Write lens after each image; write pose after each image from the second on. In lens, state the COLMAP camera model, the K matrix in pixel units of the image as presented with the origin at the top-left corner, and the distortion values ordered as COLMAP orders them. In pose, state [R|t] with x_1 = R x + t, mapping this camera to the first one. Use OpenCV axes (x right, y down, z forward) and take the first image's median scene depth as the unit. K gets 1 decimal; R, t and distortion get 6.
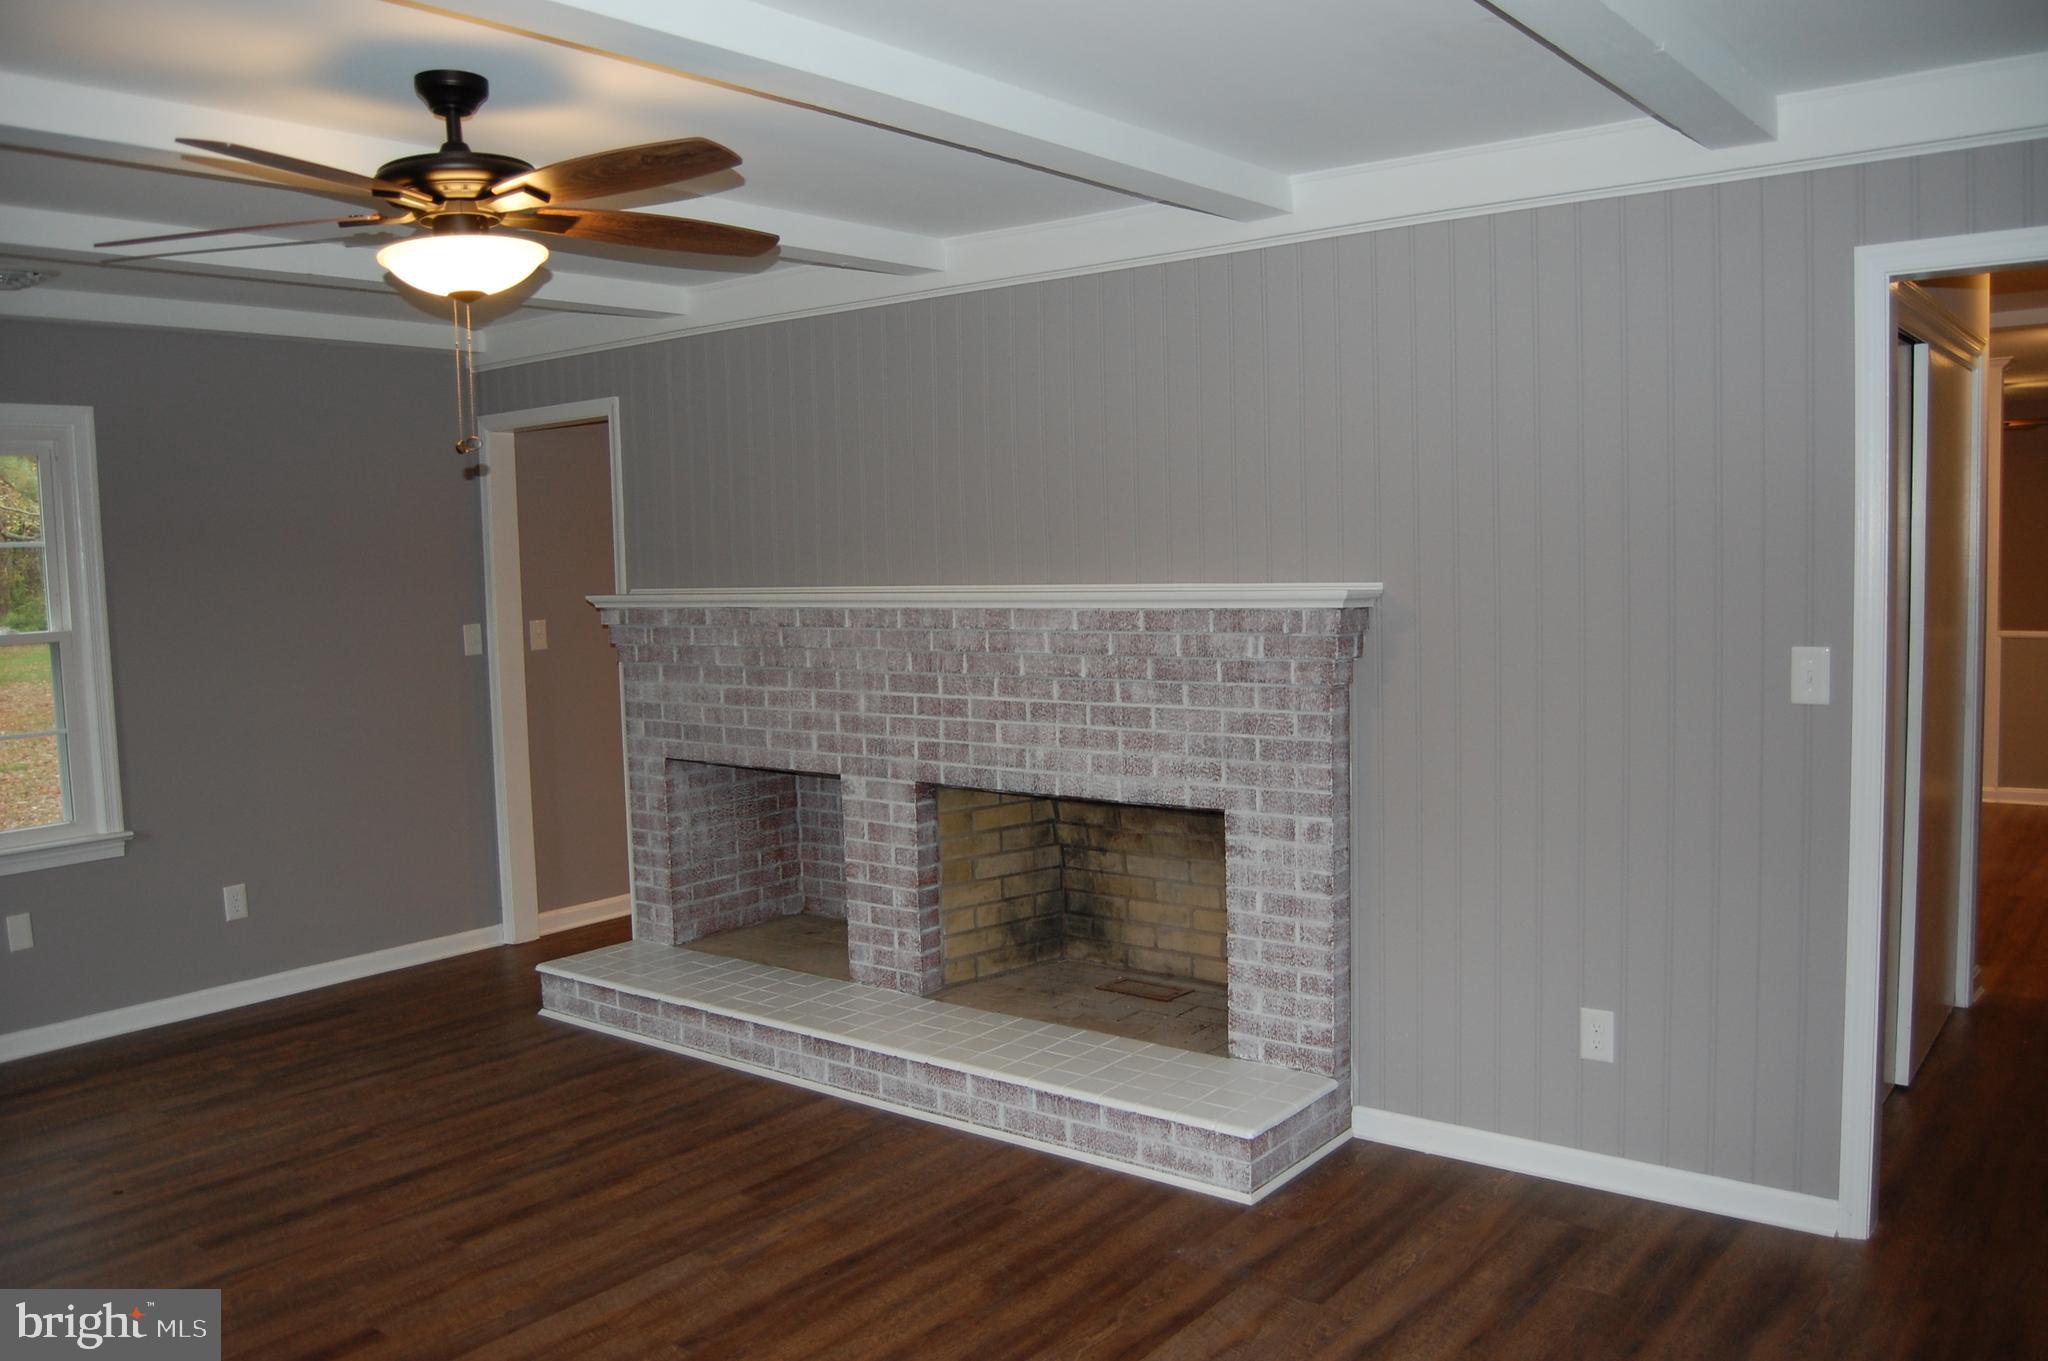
lens RADIAL K [[1607.5, 0, 1019.4], [0, 1607.5, 678.4], [0, 0, 1]] dist [-0.095709, 0.040730]
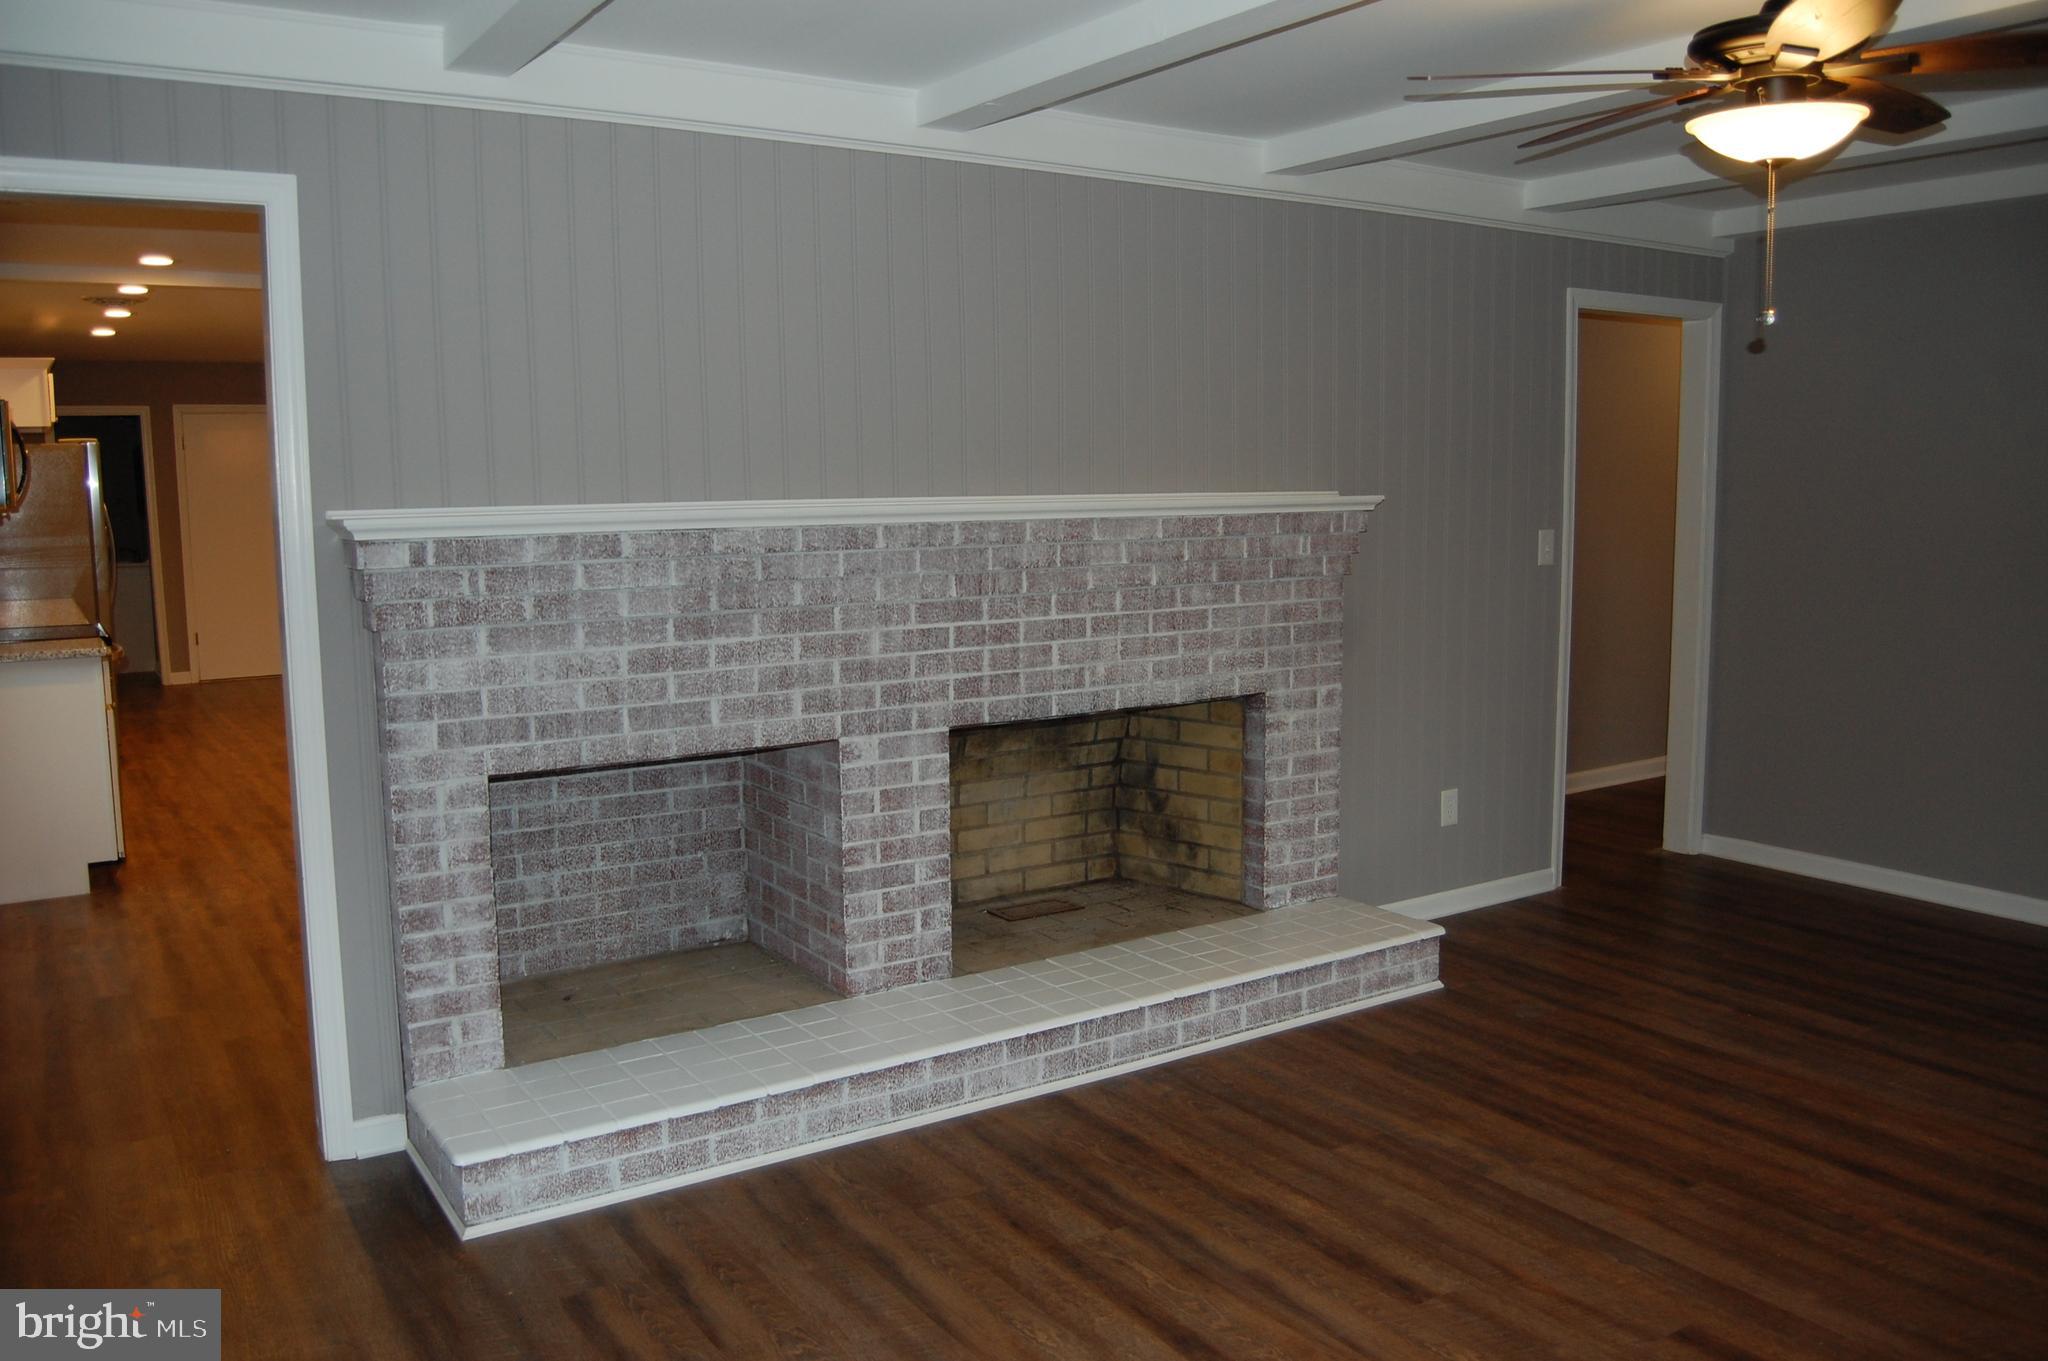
lens RADIAL K [[1607.5, 0, 1018.6], [0, 1607.5, 676.4], [0, 0, 1]] dist [-0.095709, 0.040730]
pose [[0.316528, -0.091862, 0.944125, -0.909583], [0.079006, 0.994395, 0.070265, -0.020606], [-0.945287, 0.052351, 0.322011, 0.732485]]
